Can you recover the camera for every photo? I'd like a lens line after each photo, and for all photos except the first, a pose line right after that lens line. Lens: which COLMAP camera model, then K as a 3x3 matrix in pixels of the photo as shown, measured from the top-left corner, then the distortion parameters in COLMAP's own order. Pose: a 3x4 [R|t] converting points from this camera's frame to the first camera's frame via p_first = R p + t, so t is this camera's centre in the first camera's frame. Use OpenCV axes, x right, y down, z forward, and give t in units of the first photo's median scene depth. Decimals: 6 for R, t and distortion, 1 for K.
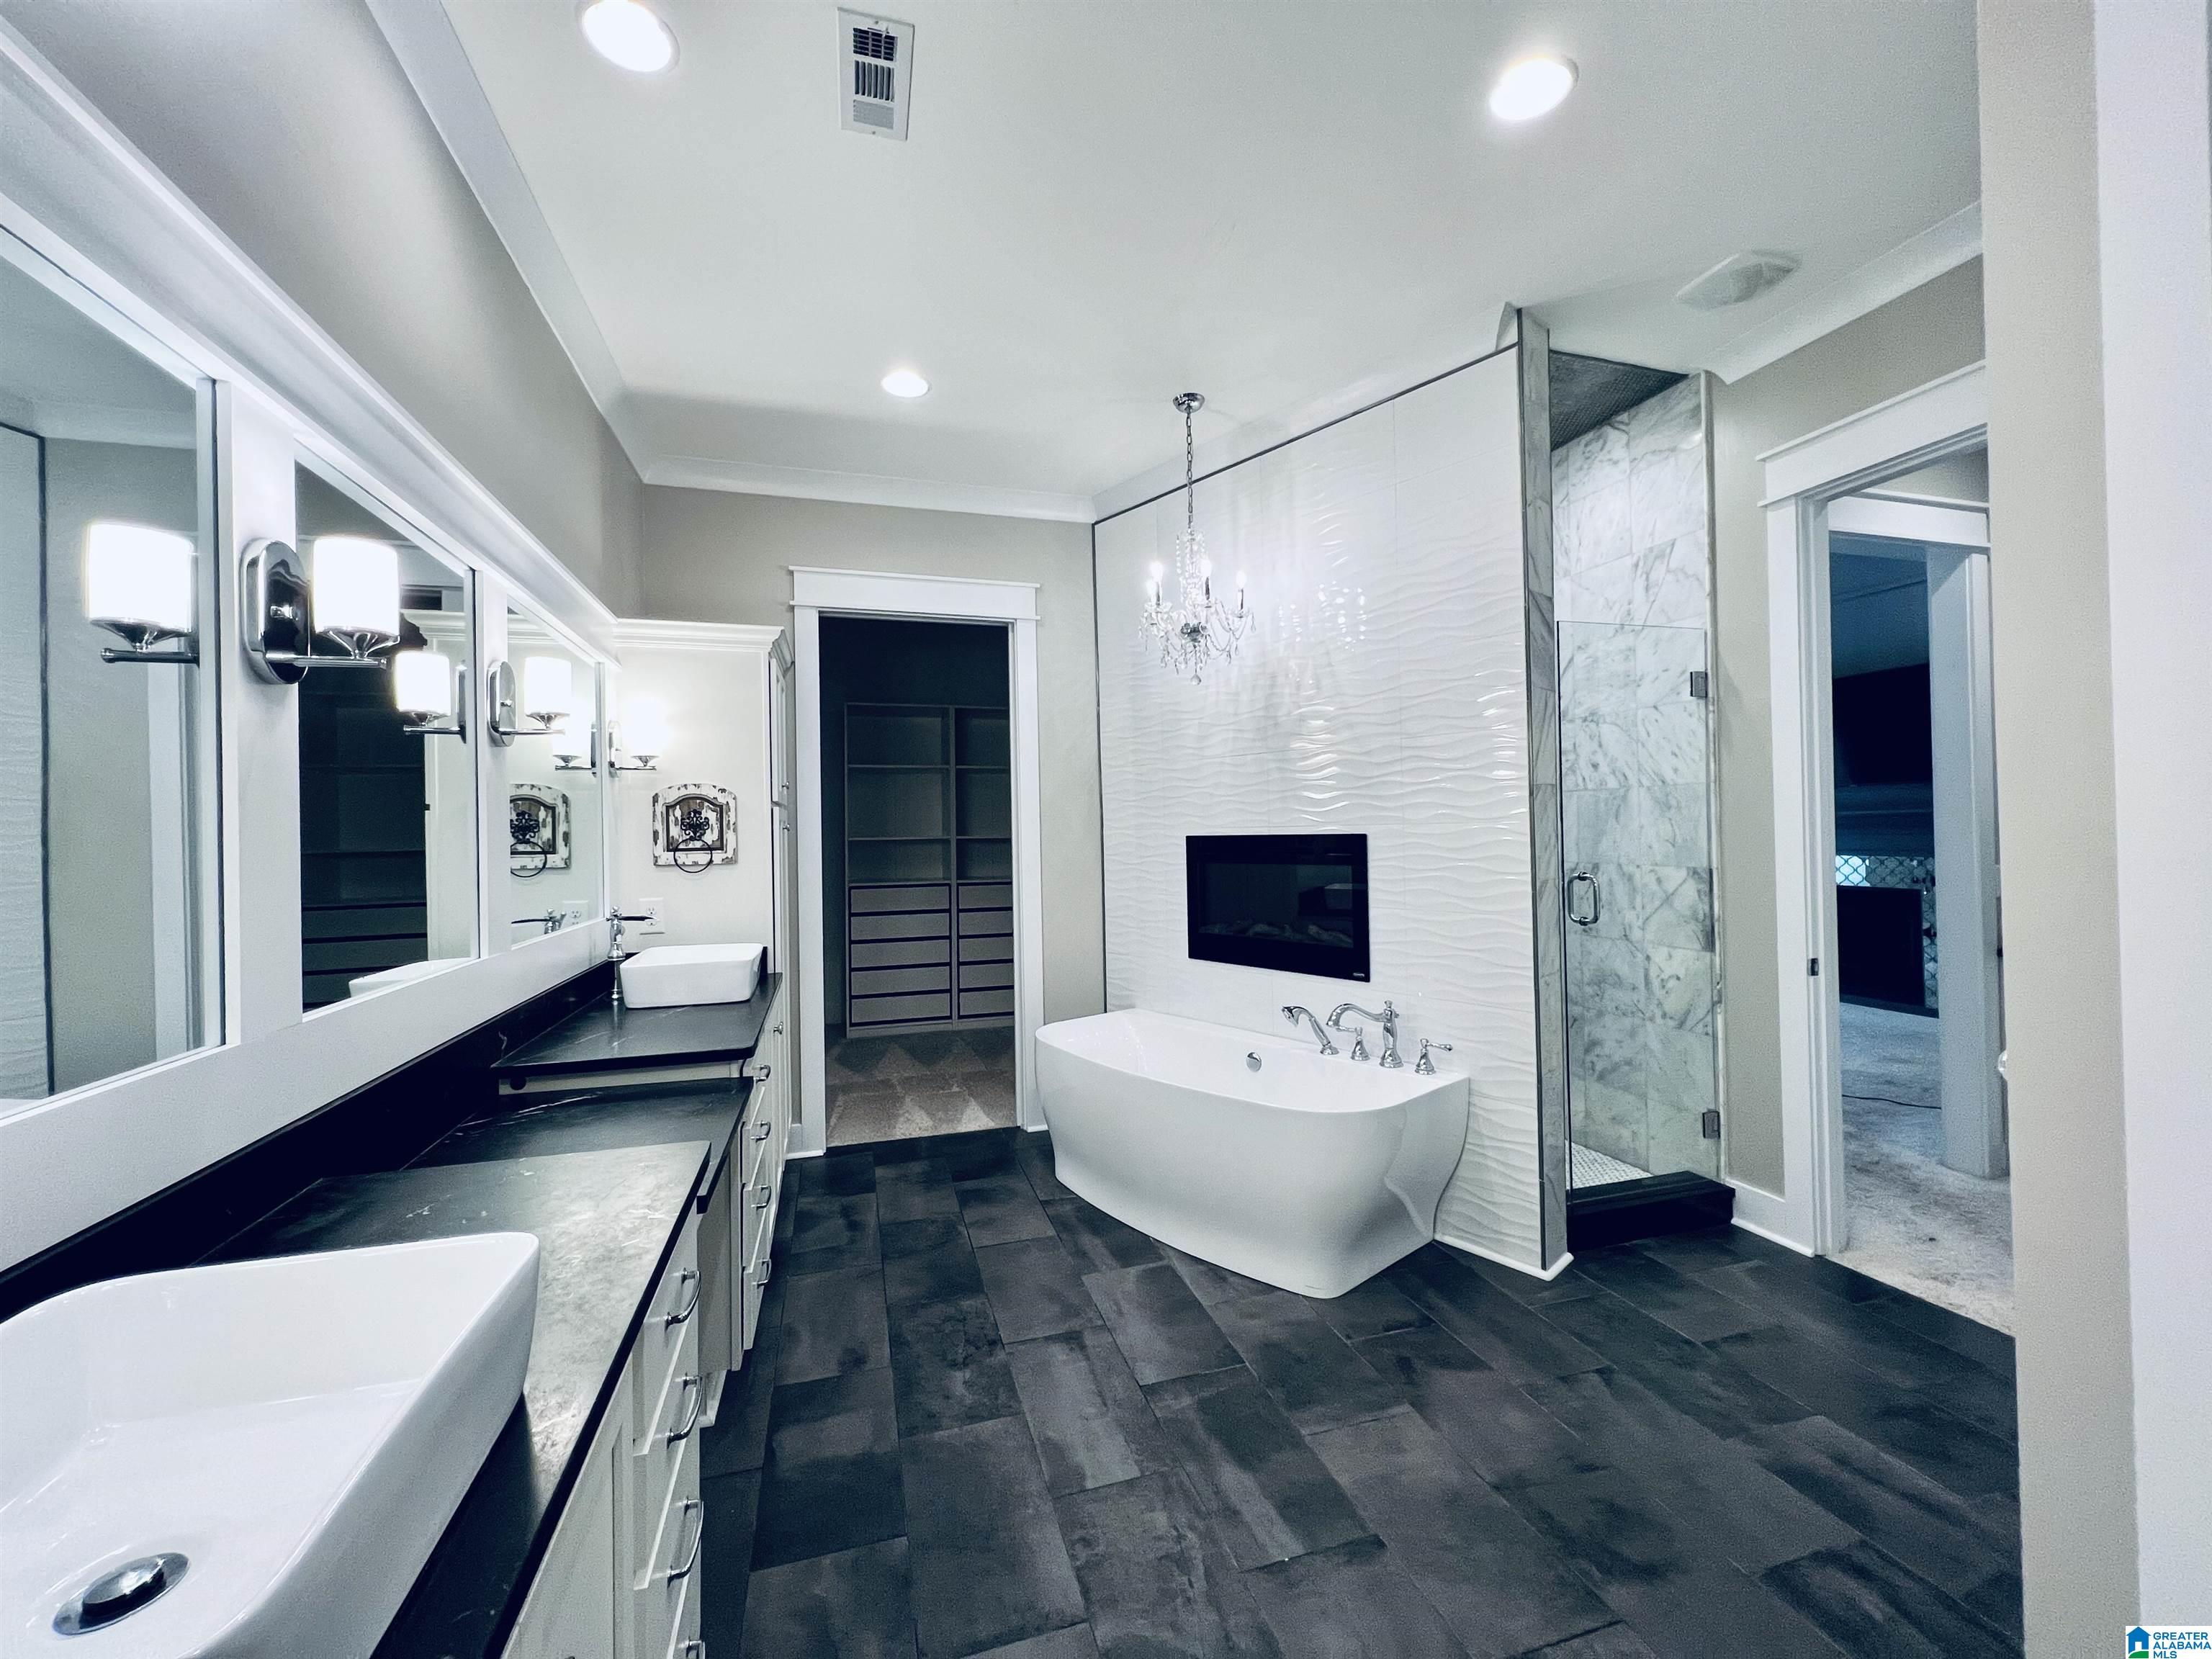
lens RADIAL K [[886.8, 0, 1106.6], [0, 886.8, 830.0], [0, 0, 1]] dist [0.001949, 0.000095]
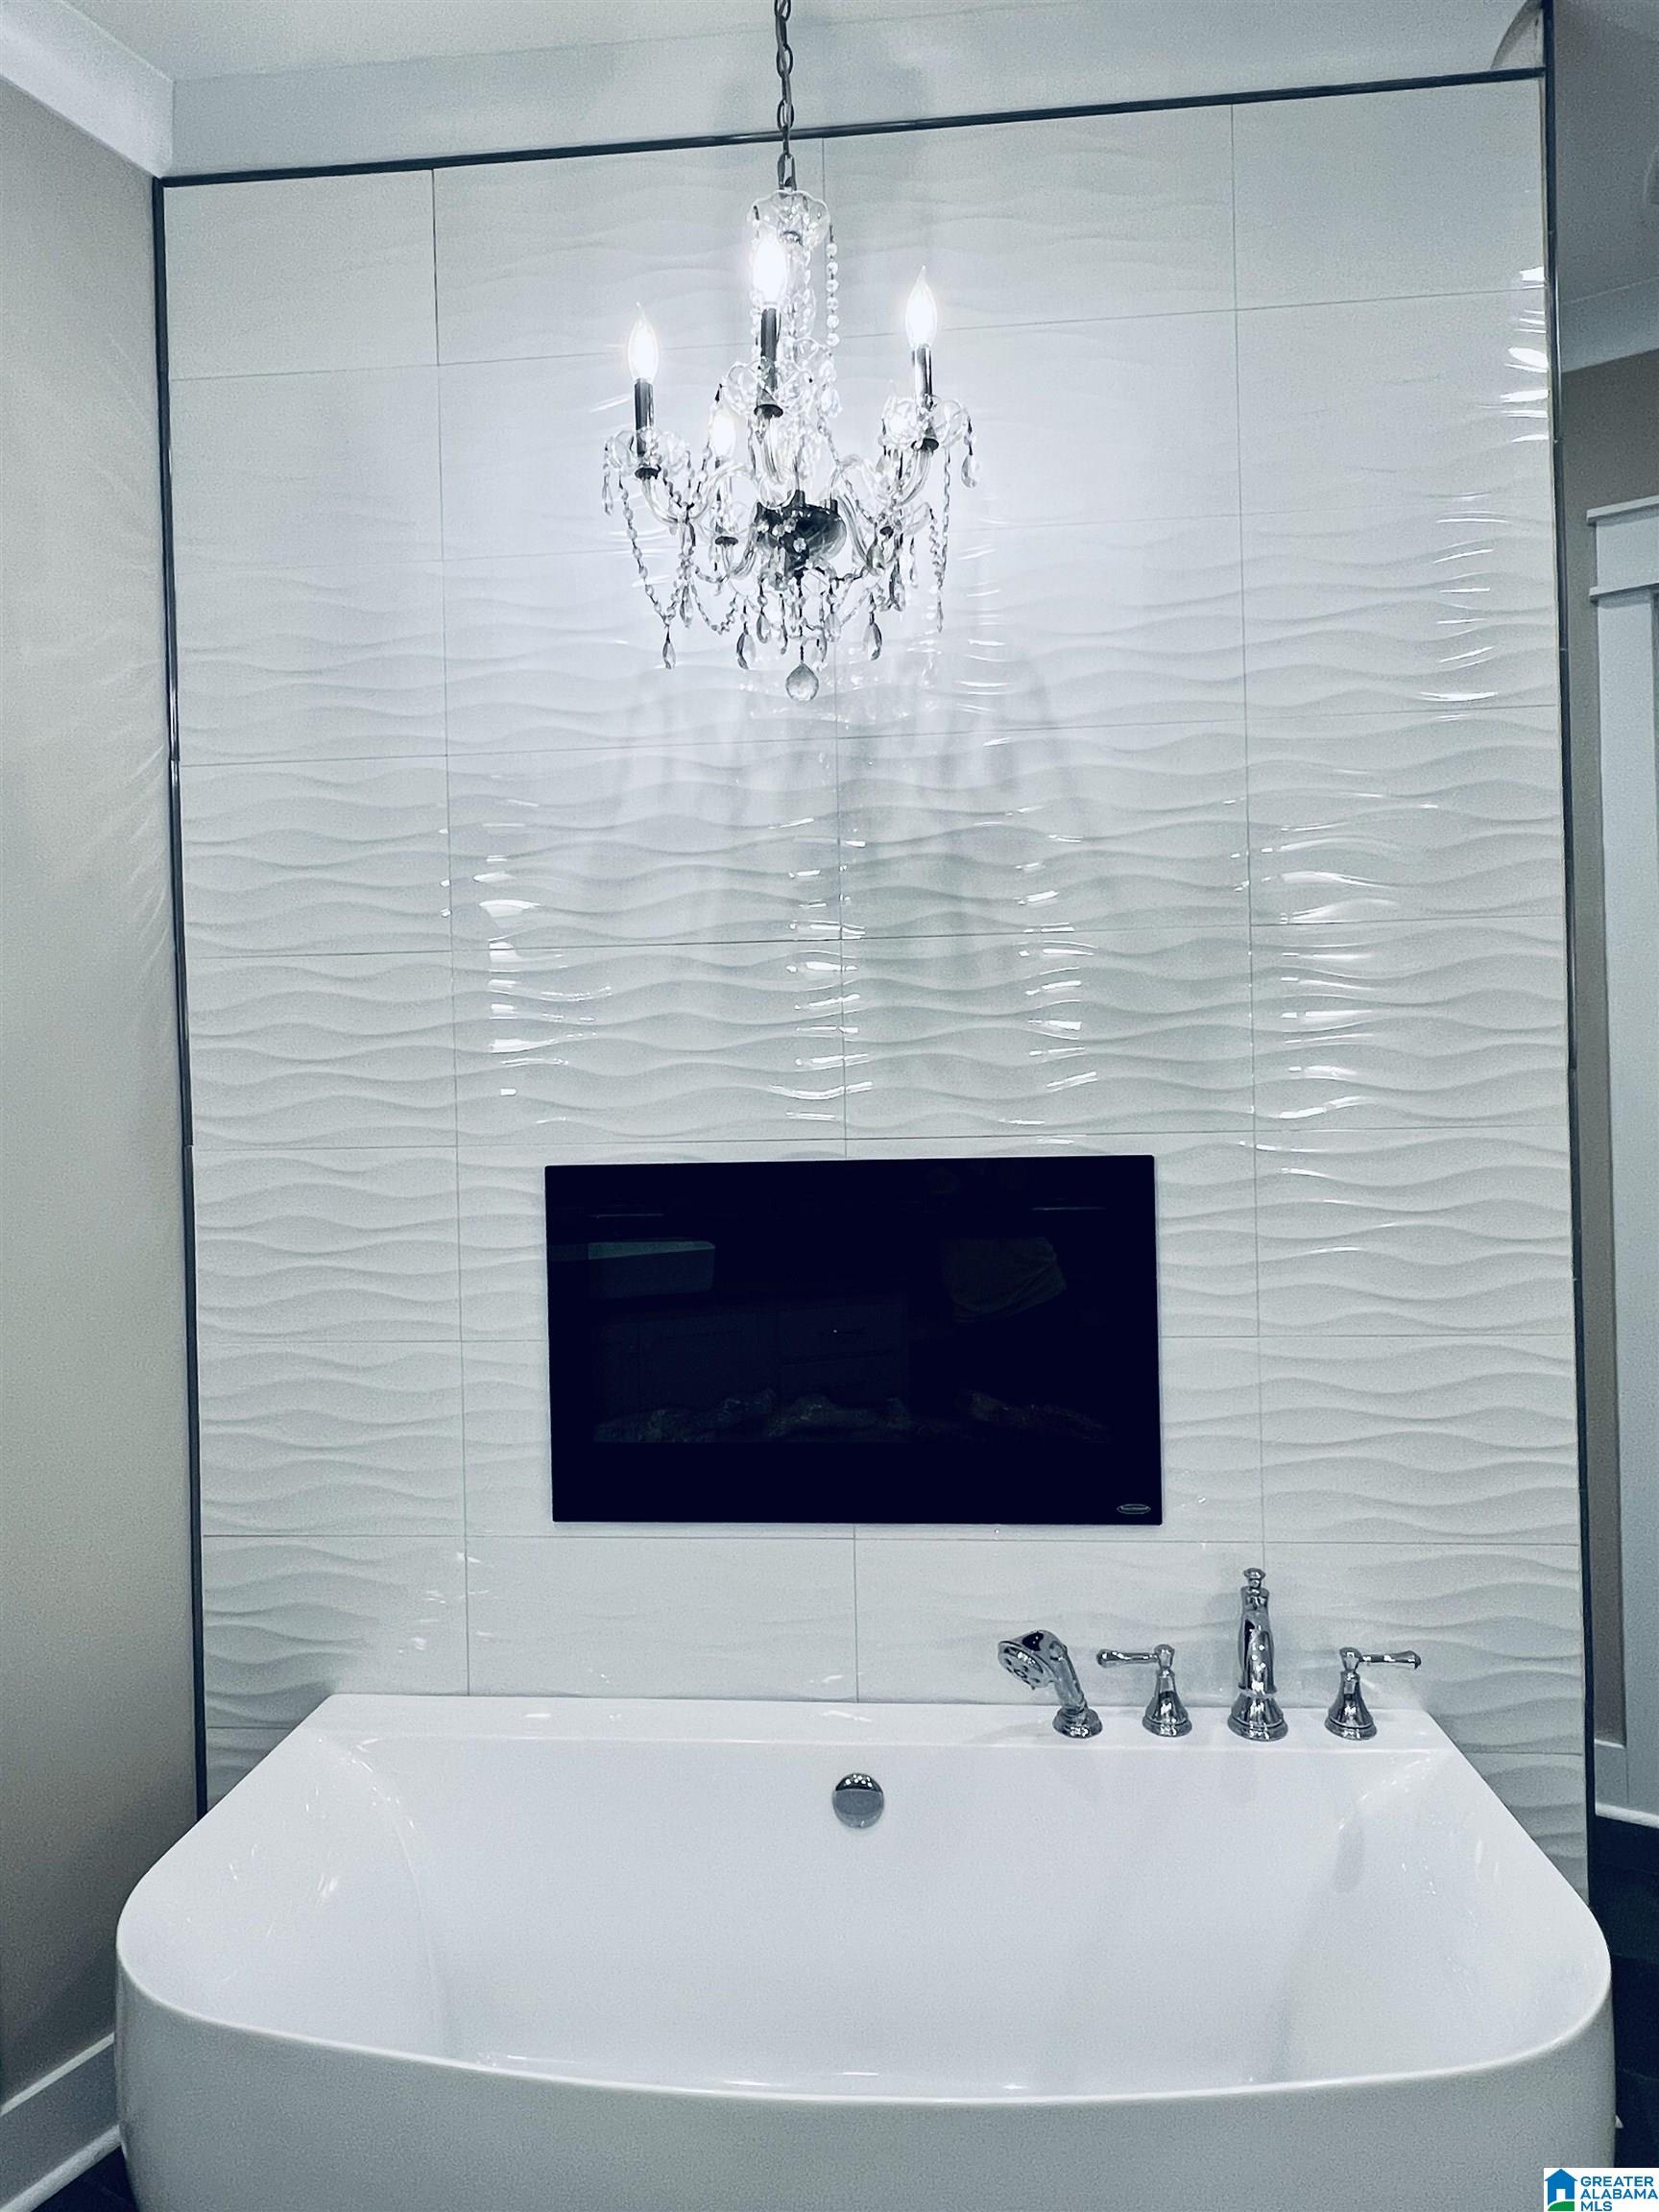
lens RADIAL K [[1298.5, 0, 828.6], [0, 1298.5, 1102.6], [0, 0, 1]] dist [0.004175, 0.000391]
pose [[0.714054, 0.008068, 0.700044, -0.208959], [0.004500, 0.999860, -0.016113, -0.010041], [-0.700076, 0.014656, 0.713918, 0.634598]]
